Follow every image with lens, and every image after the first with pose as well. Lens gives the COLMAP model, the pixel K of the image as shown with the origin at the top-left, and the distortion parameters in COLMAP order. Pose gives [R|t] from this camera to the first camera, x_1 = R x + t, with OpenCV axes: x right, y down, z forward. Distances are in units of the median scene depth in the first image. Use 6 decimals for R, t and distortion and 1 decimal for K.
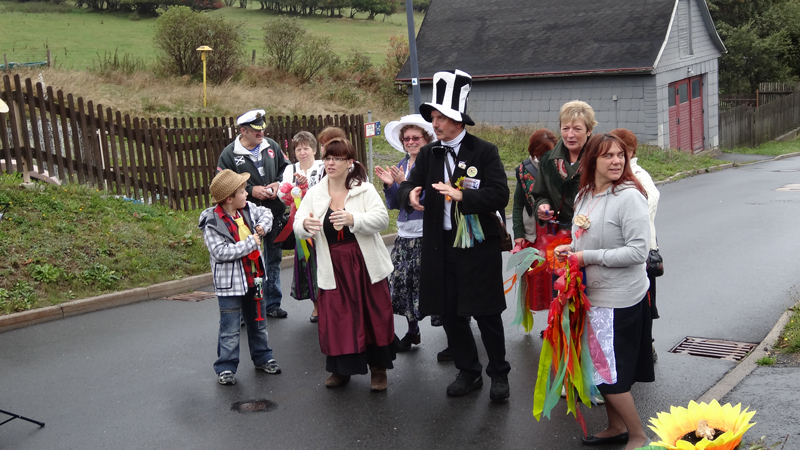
lens RADIAL K [[1029.1, 0, 400.0], [0, 1029.1, 225.0], [0, 0, 1]] dist [0.022499, 0.018146]
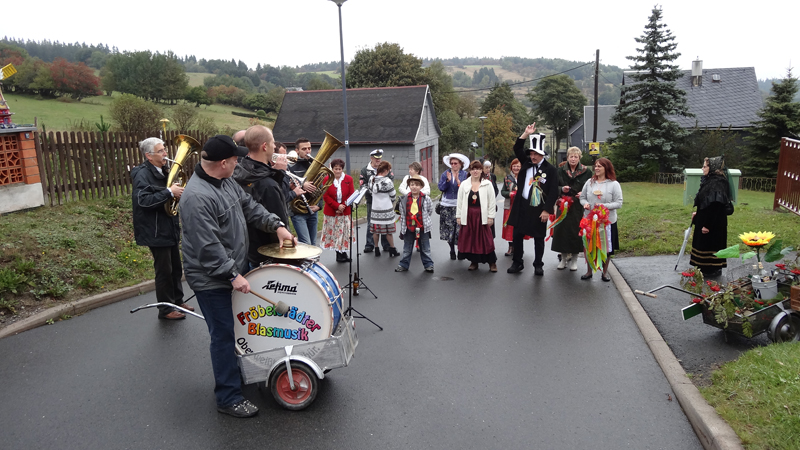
lens RADIAL K [[585.9, 0, 400.0], [0, 585.9, 225.0], [0, 0, 1]] dist [0.000121, -0.003147]
pose [[0.953986, -0.004857, 0.299812, -0.107547], [0.007412, 0.999945, -0.007385, 0.012356], [-0.299760, 0.009268, 0.953970, -0.038972]]
